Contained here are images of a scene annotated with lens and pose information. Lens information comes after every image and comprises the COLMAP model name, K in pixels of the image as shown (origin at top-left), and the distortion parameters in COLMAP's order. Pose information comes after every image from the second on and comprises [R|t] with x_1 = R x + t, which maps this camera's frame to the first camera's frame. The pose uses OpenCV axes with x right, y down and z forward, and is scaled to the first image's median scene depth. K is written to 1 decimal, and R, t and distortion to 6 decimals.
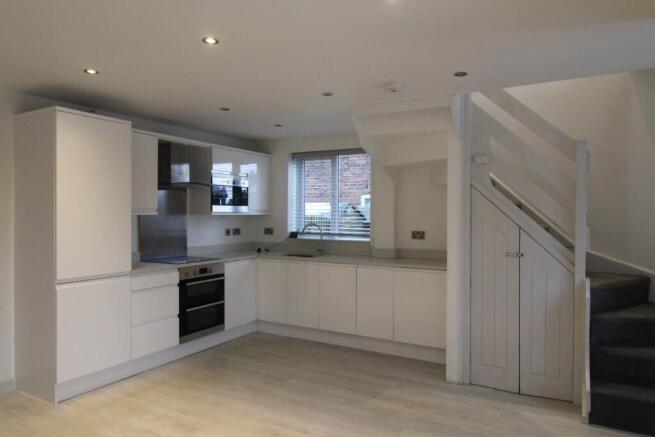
lens RADIAL K [[437.6, 0, 332.1], [0, 437.6, 216.8], [0, 0, 1]] dist [0.009184, -0.006547]
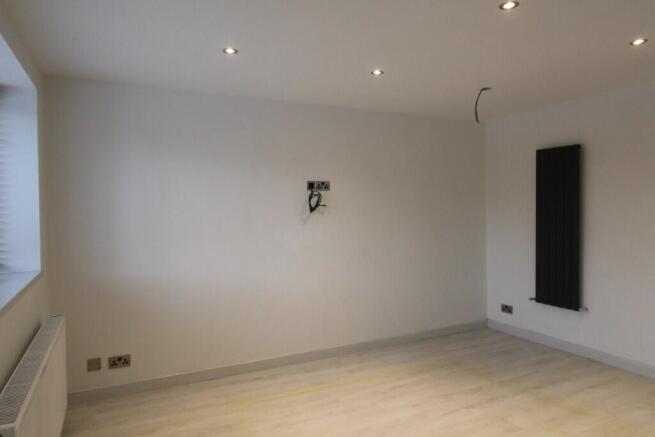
lens RADIAL K [[438.5, 0, 327.5], [0, 438.5, 218.5], [0, 0, 1]] dist [-0.003196, -0.005289]
pose [[-0.569546, 0.030743, -0.821384, 0.378015], [0.006553, 0.999438, 0.032864, -0.010036], [0.821933, 0.013335, -0.569428, 0.697734]]
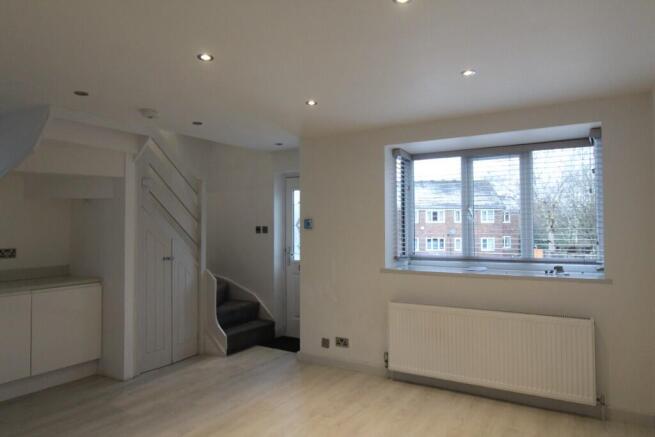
lens RADIAL K [[437.6, 0, 332.1], [0, 437.6, 216.8], [0, 0, 1]] dist [0.009184, -0.006547]
pose [[0.032730, 0.017917, 0.999304, -0.739433], [0.010600, 0.999777, -0.018272, -0.008005], [-0.999408, 0.011191, 0.032533, 0.394973]]
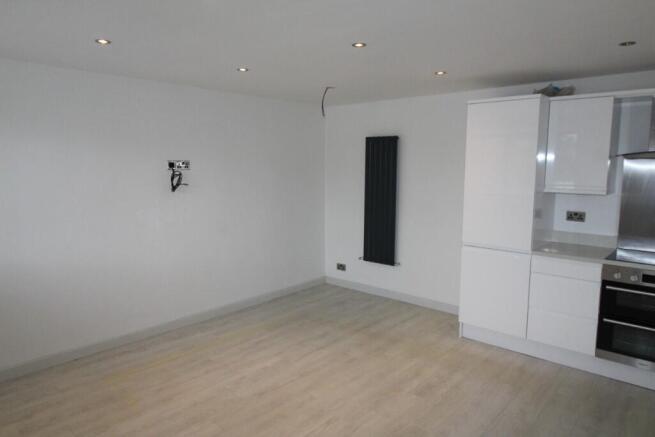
lens RADIAL K [[438.5, 0, 327.5], [0, 438.5, 218.5], [0, 0, 1]] dist [-0.003196, -0.005289]
pose [[-0.221444, 0.118033, -0.968003, 0.513543], [-0.007449, 0.992414, 0.122714, -0.056979], [0.975145, 0.034385, -0.218885, 0.688681]]
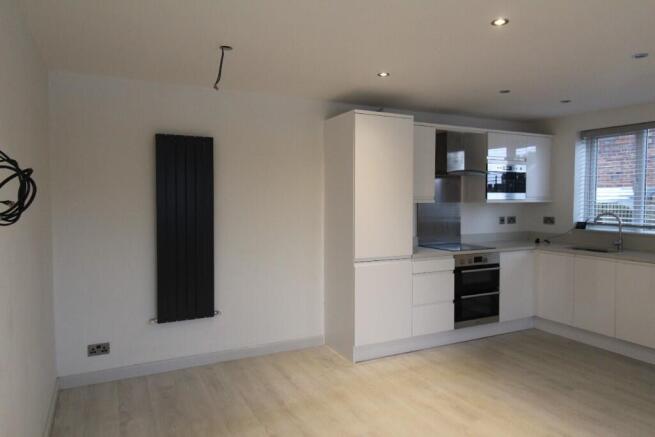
lens RADIAL K [[437.6, 0, 332.1], [0, 437.6, 216.8], [0, 0, 1]] dist [0.009184, -0.006547]
pose [[0.834537, 0.020061, -0.550586, -0.028394], [-0.001967, 0.999439, 0.033433, -0.005490], [0.550948, -0.026818, 0.834109, -0.004645]]
